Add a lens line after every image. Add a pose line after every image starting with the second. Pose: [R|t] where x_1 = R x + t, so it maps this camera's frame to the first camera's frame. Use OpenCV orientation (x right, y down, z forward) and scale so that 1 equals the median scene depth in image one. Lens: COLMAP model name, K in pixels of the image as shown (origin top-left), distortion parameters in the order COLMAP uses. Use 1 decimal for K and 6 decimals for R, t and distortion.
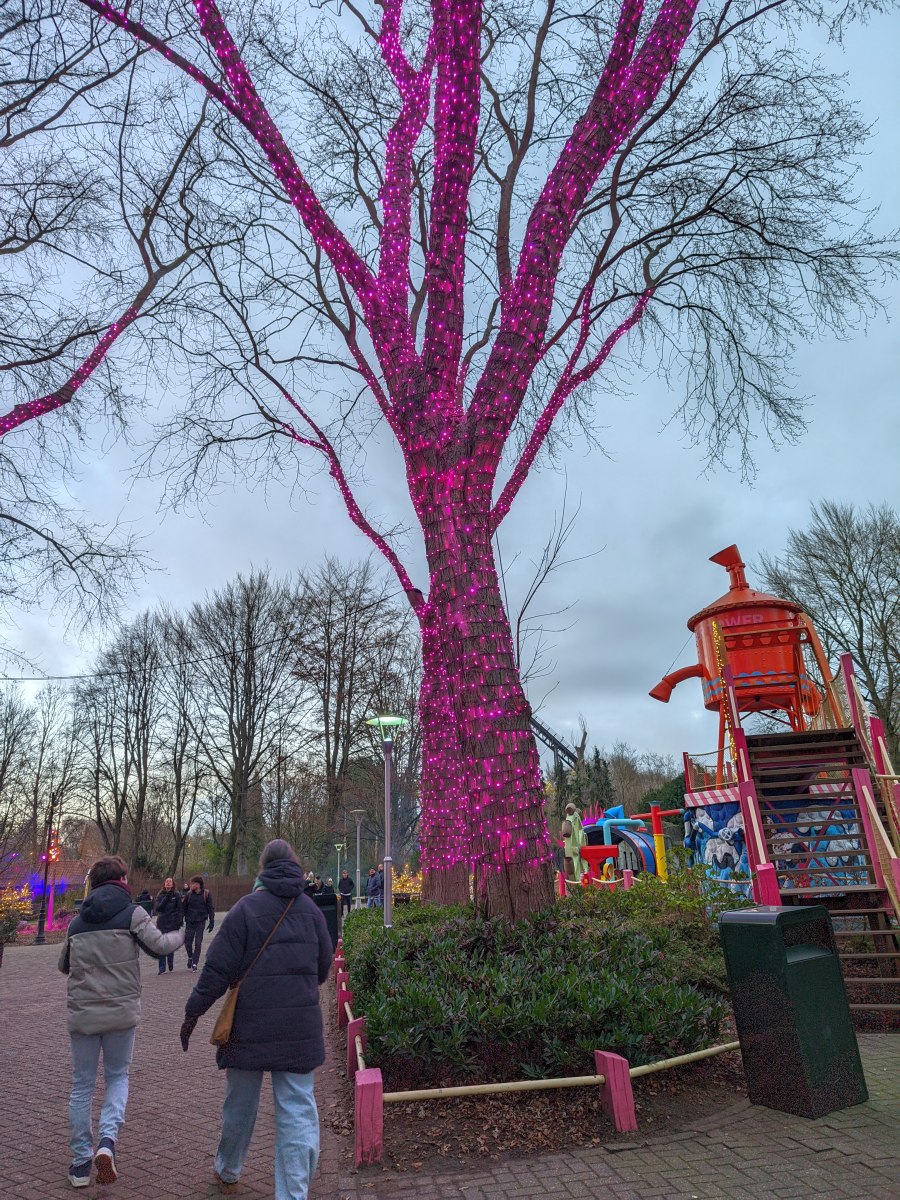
lens RADIAL K [[842.6, 0, 450.0], [0, 842.6, 600.0], [0, 0, 1]] dist [0.000000, -0.004182]
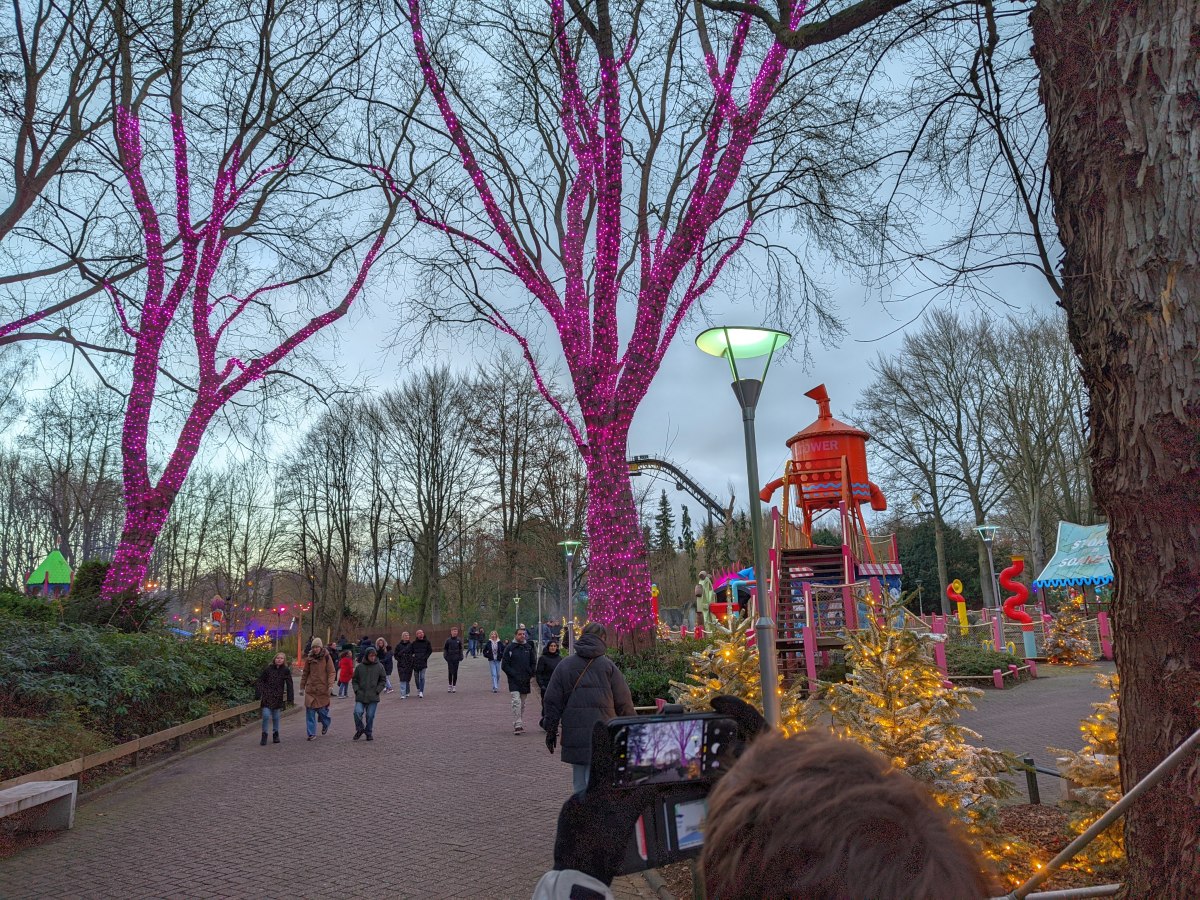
lens RADIAL K [[842.6, 0, 610.0], [0, 842.6, 447.6], [0, 0, 1]] dist [0.000000, -0.004182]
pose [[0.999995, -0.001956, -0.002432, 0.002342], [0.002221, 0.993460, 0.114161, -0.049215], [0.002193, -0.114165, 0.993459, -0.136777]]
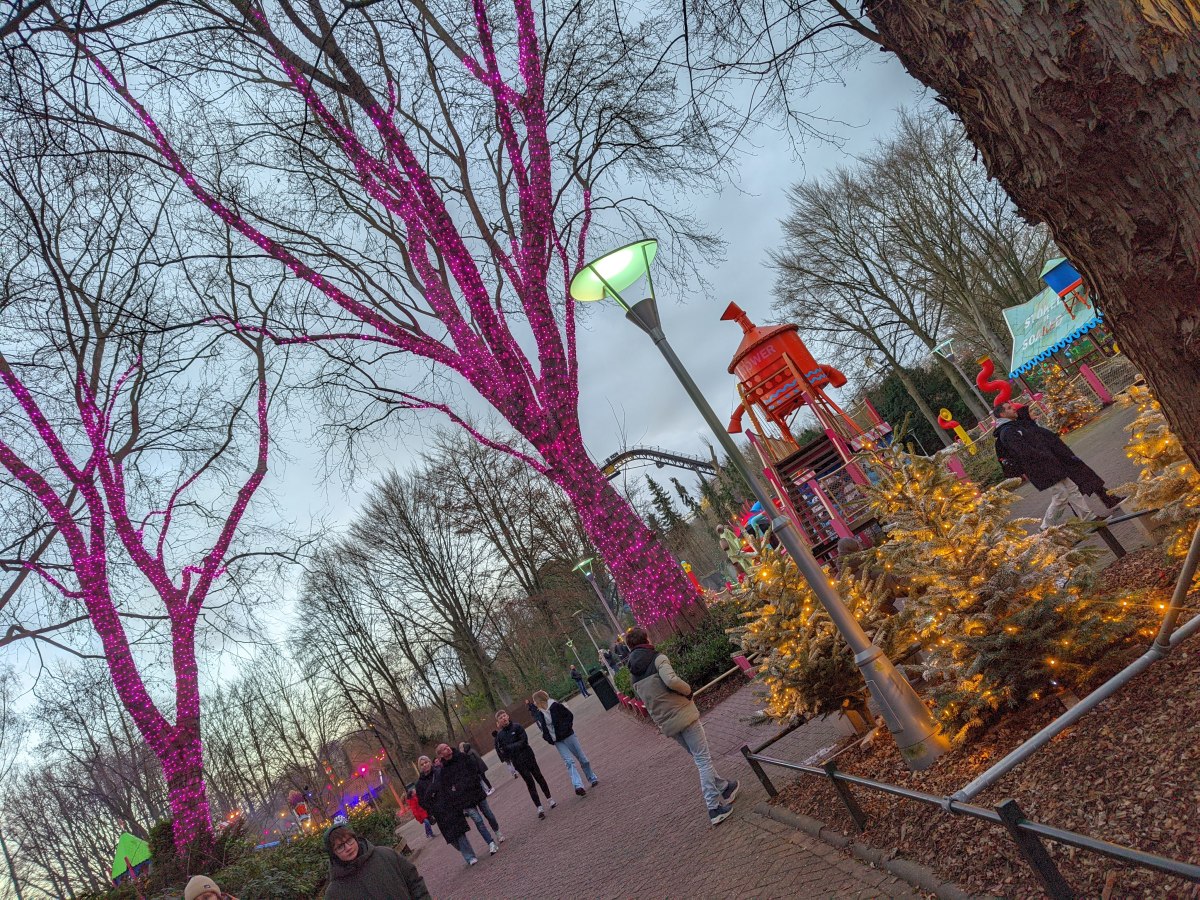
lens RADIAL K [[842.6, 0, 610.0], [0, 842.6, 447.6], [0, 0, 1]] dist [0.000000, -0.004182]
pose [[0.873875, -0.484693, 0.037629, 0.004405], [0.478209, 0.870953, 0.112950, -0.044346], [-0.087519, -0.080709, 0.992888, -0.130027]]
